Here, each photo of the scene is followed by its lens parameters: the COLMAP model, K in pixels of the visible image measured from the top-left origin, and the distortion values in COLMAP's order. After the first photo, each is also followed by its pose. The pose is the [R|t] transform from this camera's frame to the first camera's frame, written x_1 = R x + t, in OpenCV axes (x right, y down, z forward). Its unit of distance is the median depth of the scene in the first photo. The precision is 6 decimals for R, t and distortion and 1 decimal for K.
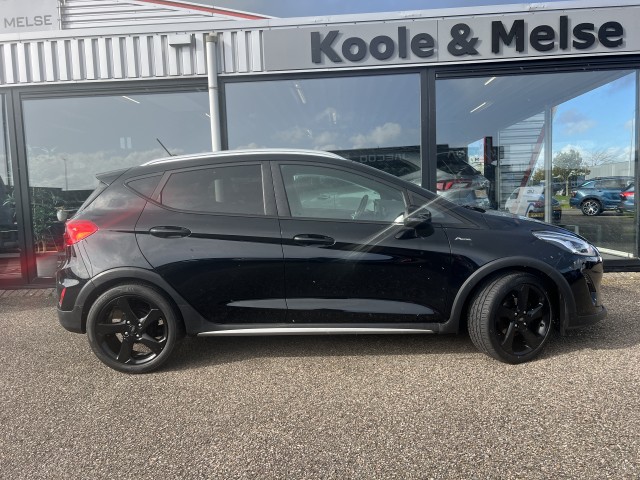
lens RADIAL K [[483.5, 0, 316.6], [0, 483.5, 240.8], [0, 0, 1]] dist [0.038806, -0.040068]
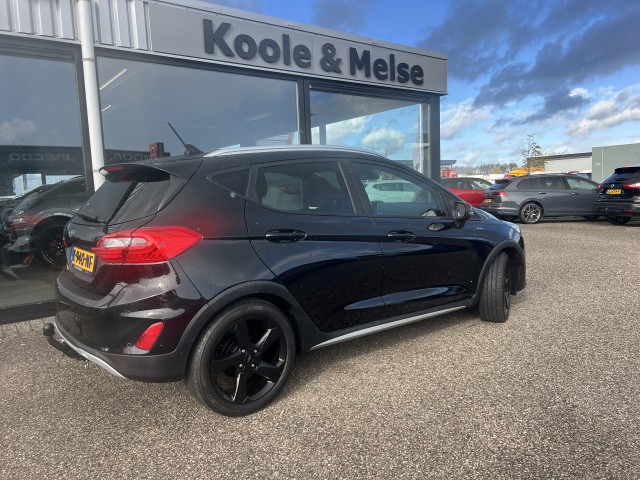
lens RADIAL K [[483.5, 0, 316.6], [0, 483.5, 240.8], [0, 0, 1]] dist [0.038806, -0.040068]
pose [[0.764871, -0.058524, 0.641520, -0.465647], [0.066168, 0.997735, 0.012129, -0.008941], [-0.640776, 0.033171, 0.767011, 0.176974]]
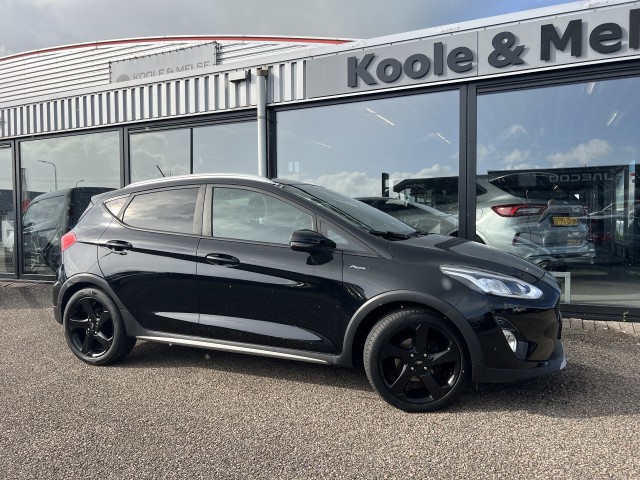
lens RADIAL K [[483.5, 0, 316.6], [0, 483.5, 240.8], [0, 0, 1]] dist [0.038806, -0.040068]
pose [[0.926660, 0.042960, -0.373438, 0.326524], [-0.059071, 0.997747, -0.031800, -0.011997], [0.371230, 0.051527, 0.927110, 0.056406]]
